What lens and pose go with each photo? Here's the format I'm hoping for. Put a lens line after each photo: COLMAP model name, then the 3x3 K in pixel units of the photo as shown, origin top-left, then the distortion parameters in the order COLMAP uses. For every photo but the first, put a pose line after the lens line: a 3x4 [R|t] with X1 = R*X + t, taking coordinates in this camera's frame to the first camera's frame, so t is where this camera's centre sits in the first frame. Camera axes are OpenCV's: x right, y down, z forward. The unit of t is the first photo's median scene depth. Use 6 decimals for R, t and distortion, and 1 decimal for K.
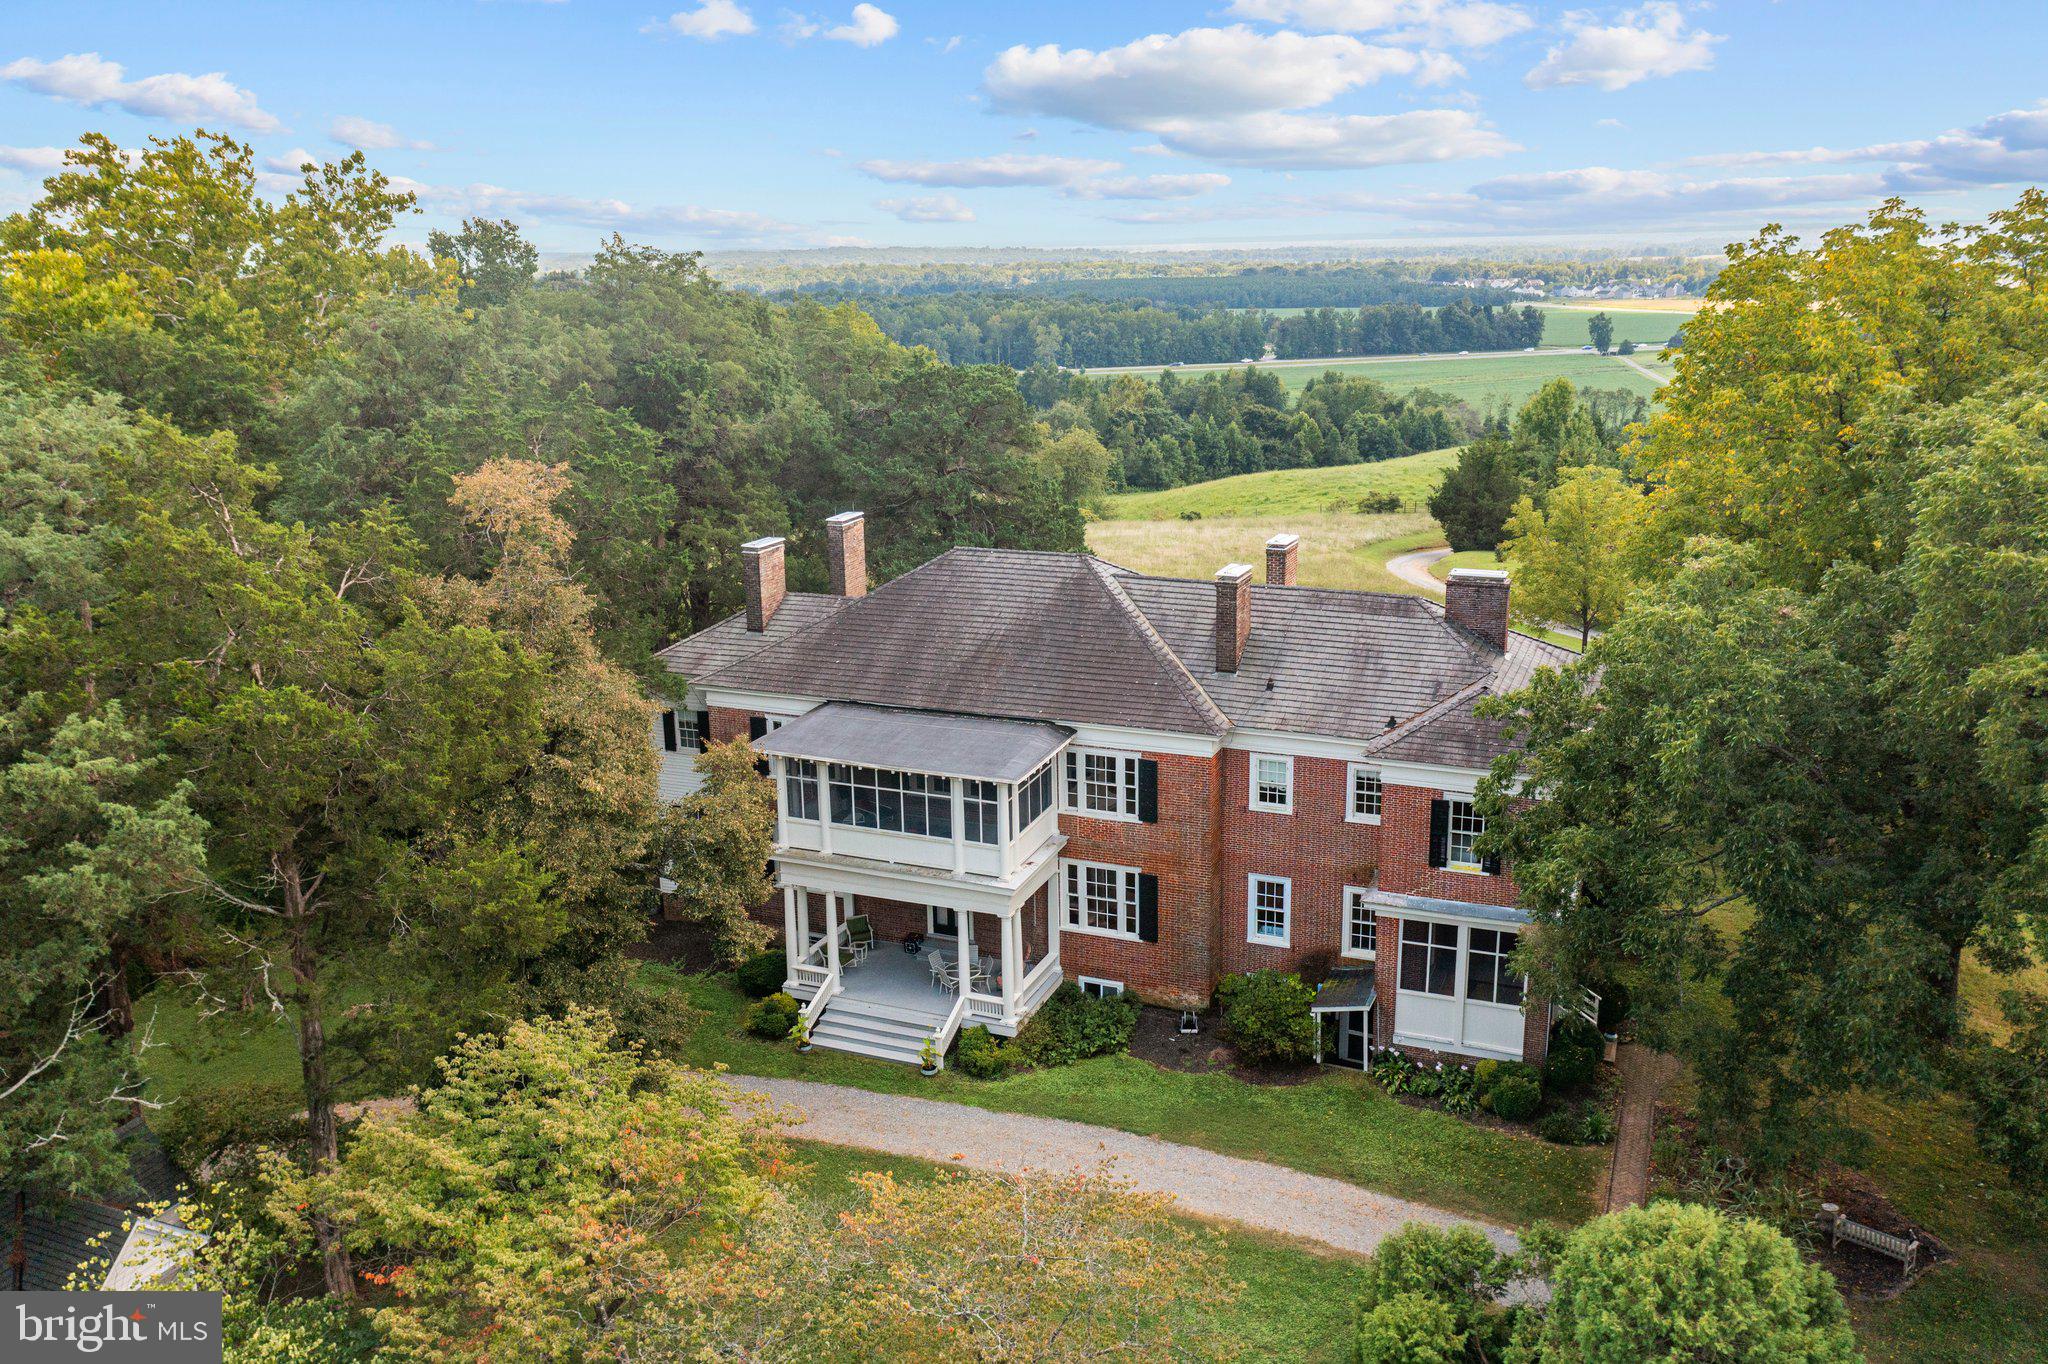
lens RADIAL K [[1677.6, 0, 1024.0], [0, 1677.6, 682.0], [0, 0, 1]] dist [-0.016302, -0.005542]
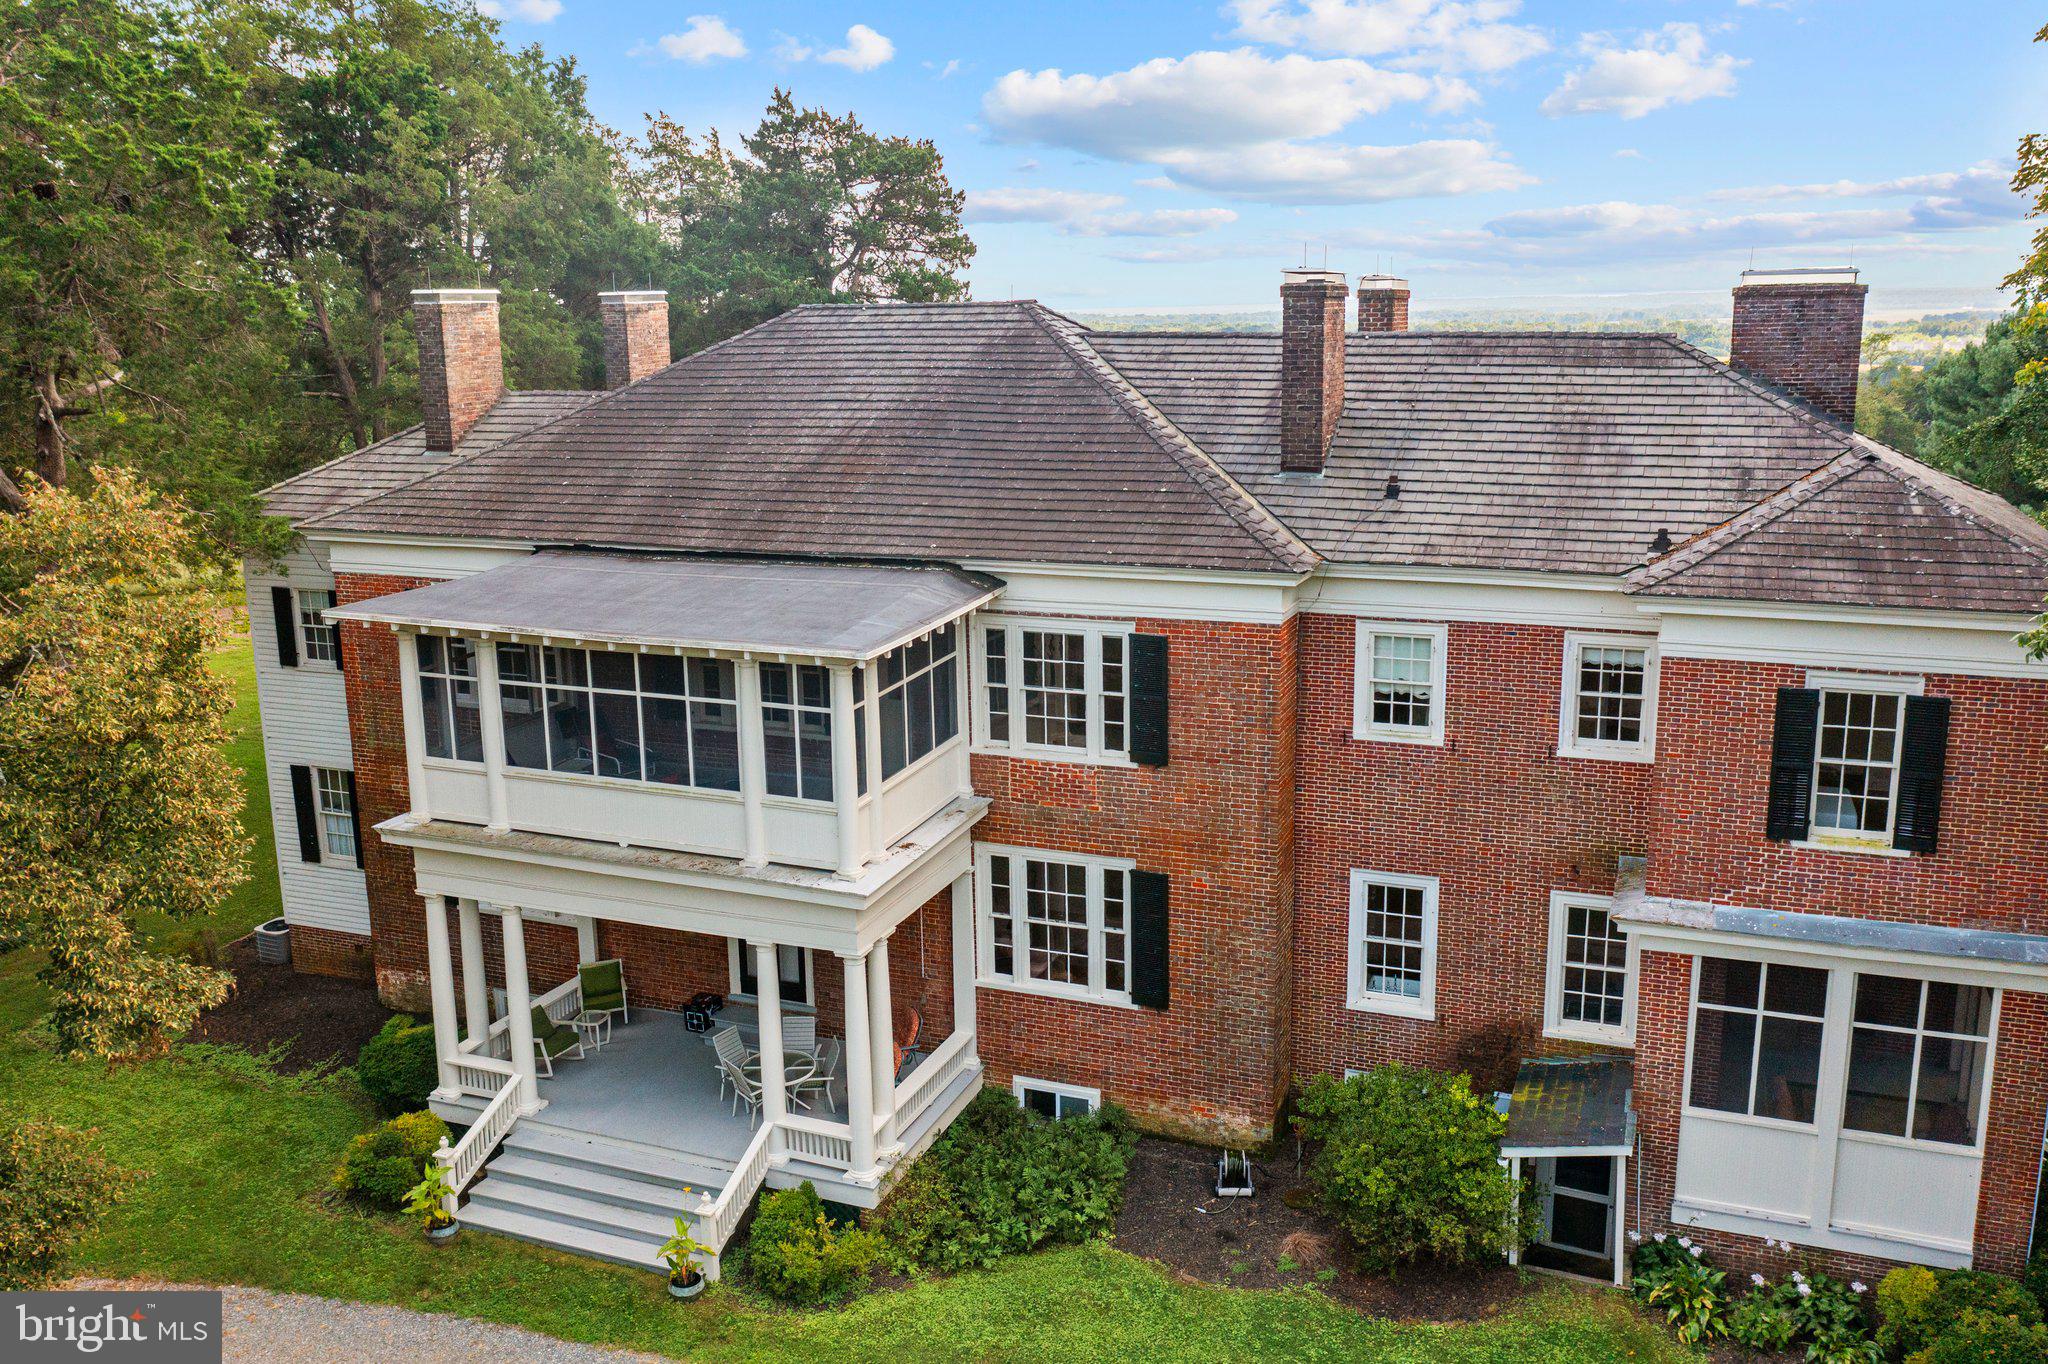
lens RADIAL K [[1677.6, 0, 1024.0], [0, 1677.6, 682.0], [0, 0, 1]] dist [-0.016302, -0.005542]
pose [[0.999920, -0.000551, 0.012625, 0.030937], [0.001070, 0.999152, -0.041156, 0.079830], [-0.012591, 0.041166, 0.999073, 0.507239]]
